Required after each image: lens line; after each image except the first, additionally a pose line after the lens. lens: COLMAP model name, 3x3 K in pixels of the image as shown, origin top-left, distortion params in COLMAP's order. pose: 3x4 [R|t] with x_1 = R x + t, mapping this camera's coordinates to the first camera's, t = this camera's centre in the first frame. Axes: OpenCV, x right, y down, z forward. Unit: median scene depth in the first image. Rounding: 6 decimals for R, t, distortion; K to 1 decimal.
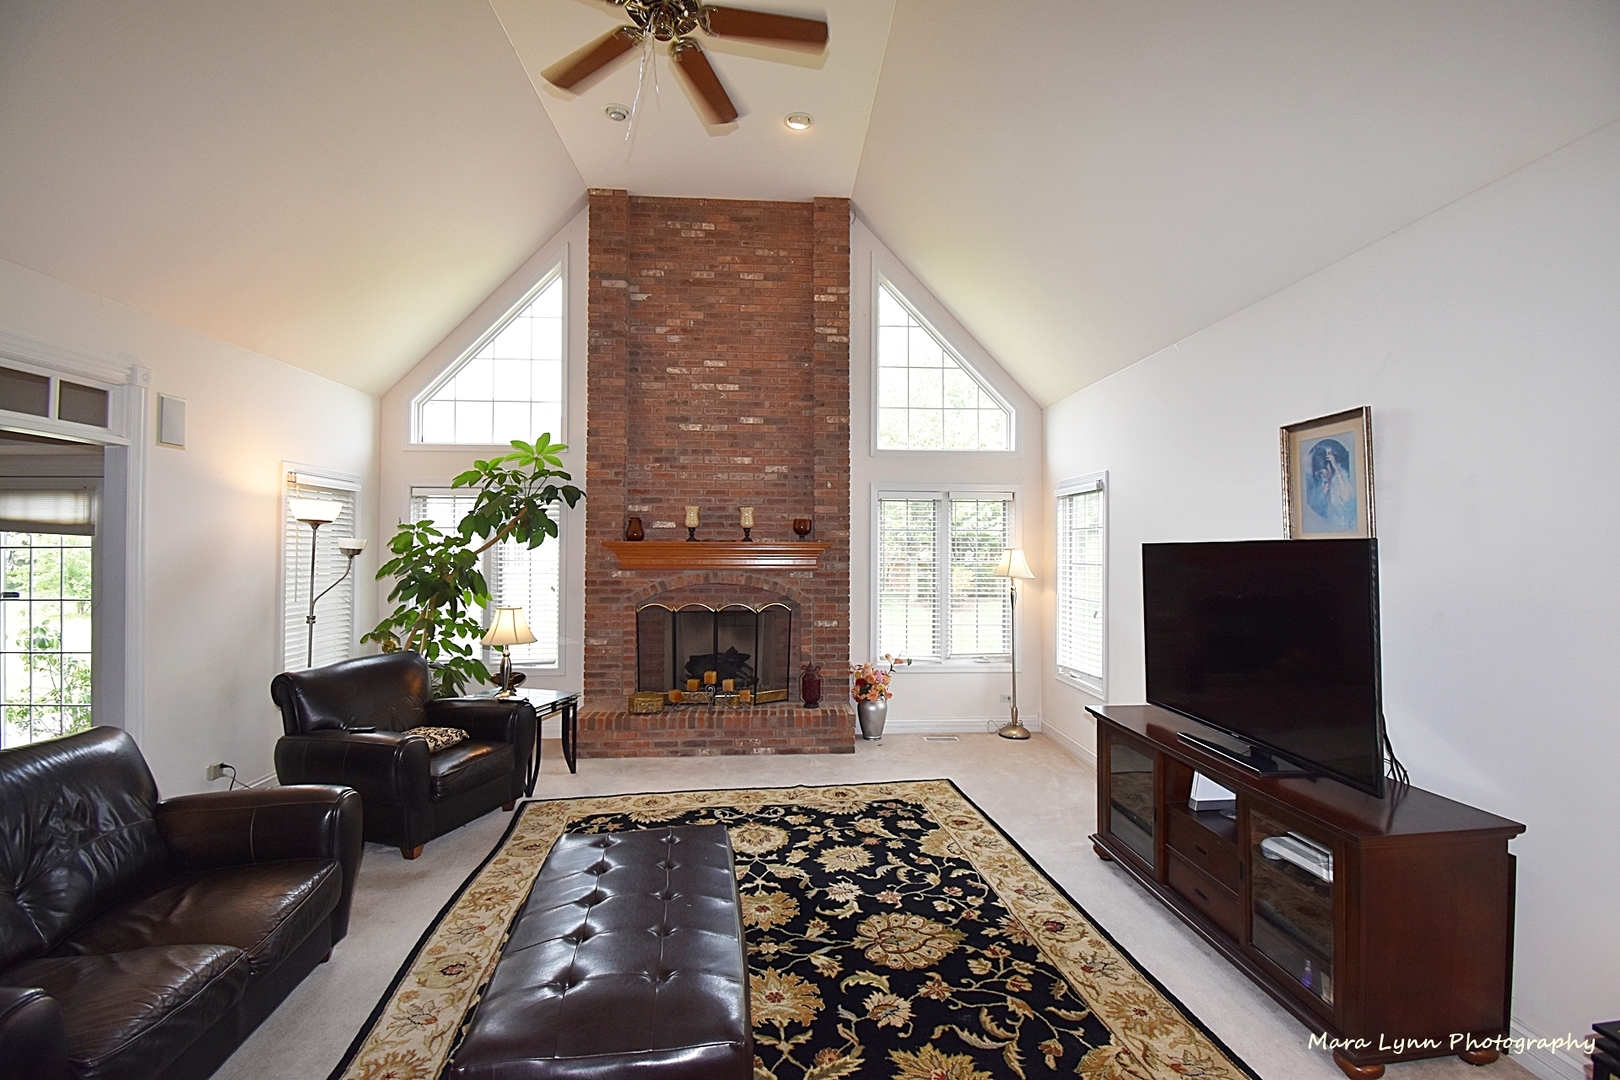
lens RADIAL K [[700.7, 0, 816.2], [0, 700.7, 541.7], [0, 0, 1]] dist [-0.001959, -0.004111]
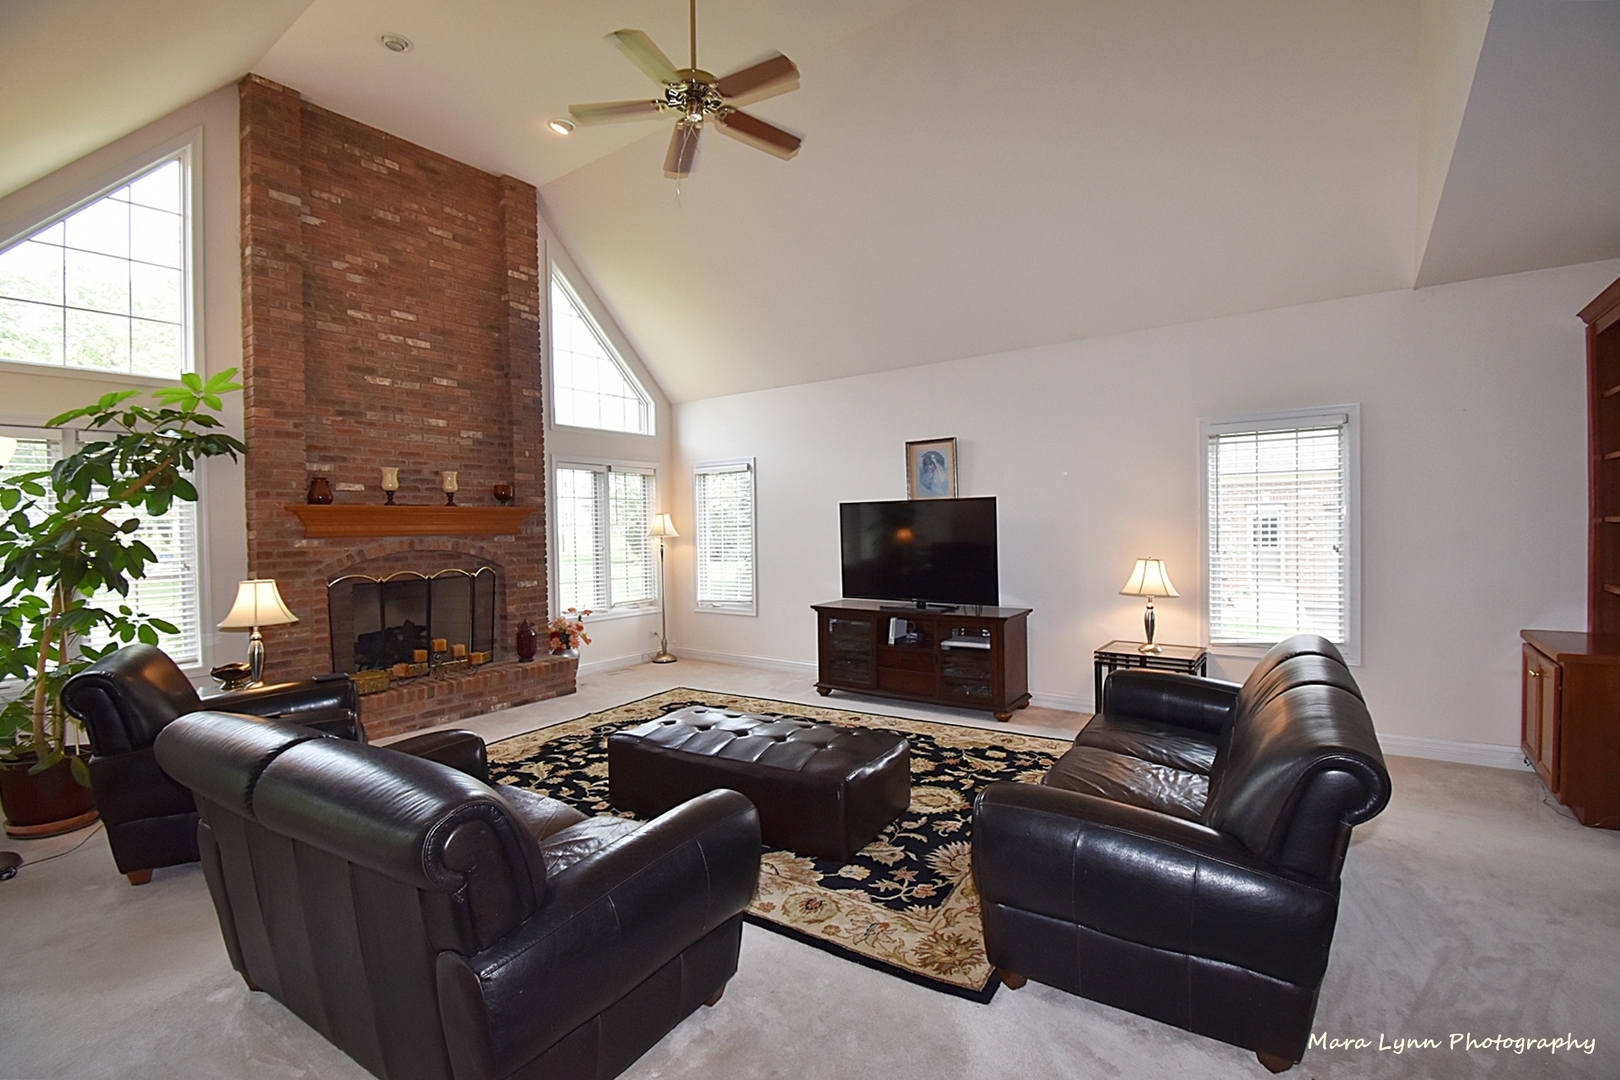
lens RADIAL K [[700.7, 0, 825.6], [0, 700.7, 535.3], [0, 0, 1]] dist [-0.001959, -0.004111]
pose [[0.641863, -0.027182, 0.766337, -0.527162], [0.011163, 0.999597, 0.026105, 0.021100], [-0.766738, -0.008201, 0.641908, -0.034561]]
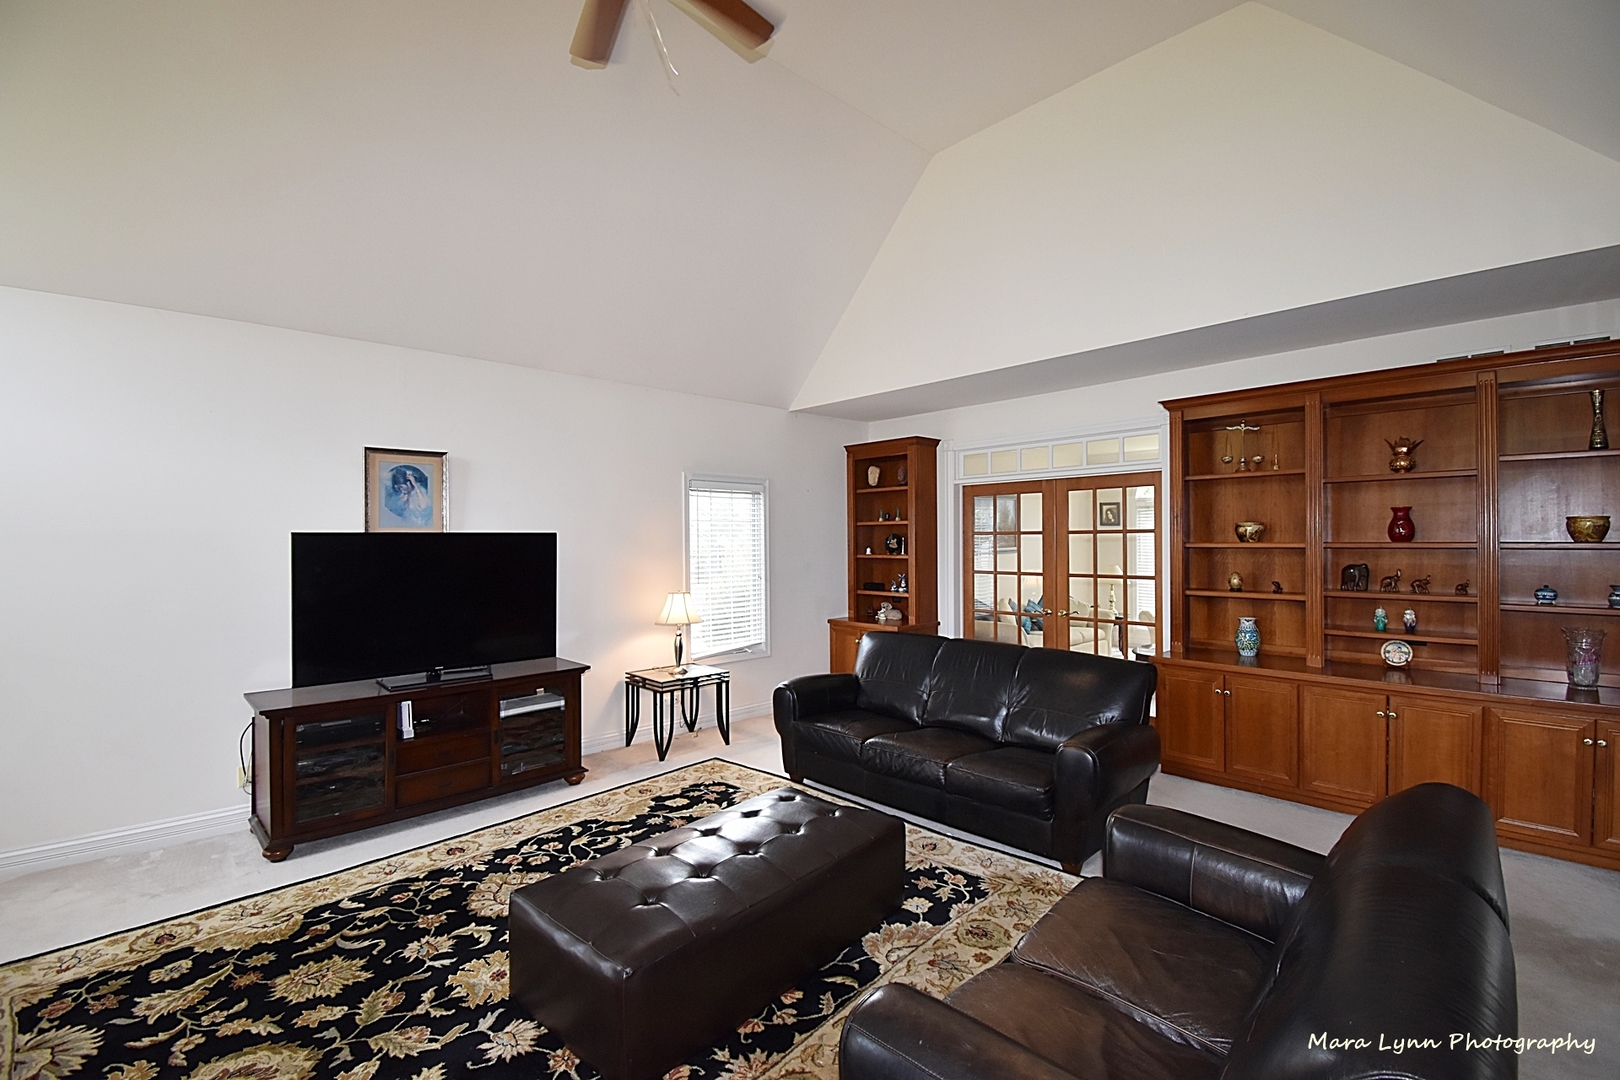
lens RADIAL K [[700.7, 0, 801.3], [0, 700.7, 532.7], [0, 0, 1]] dist [-0.001959, -0.004111]
pose [[-0.611873, 0.007439, 0.790921, -0.496462], [-0.003775, 0.999917, -0.012326, 0.006676], [-0.790947, -0.010528, -0.611794, 0.642007]]
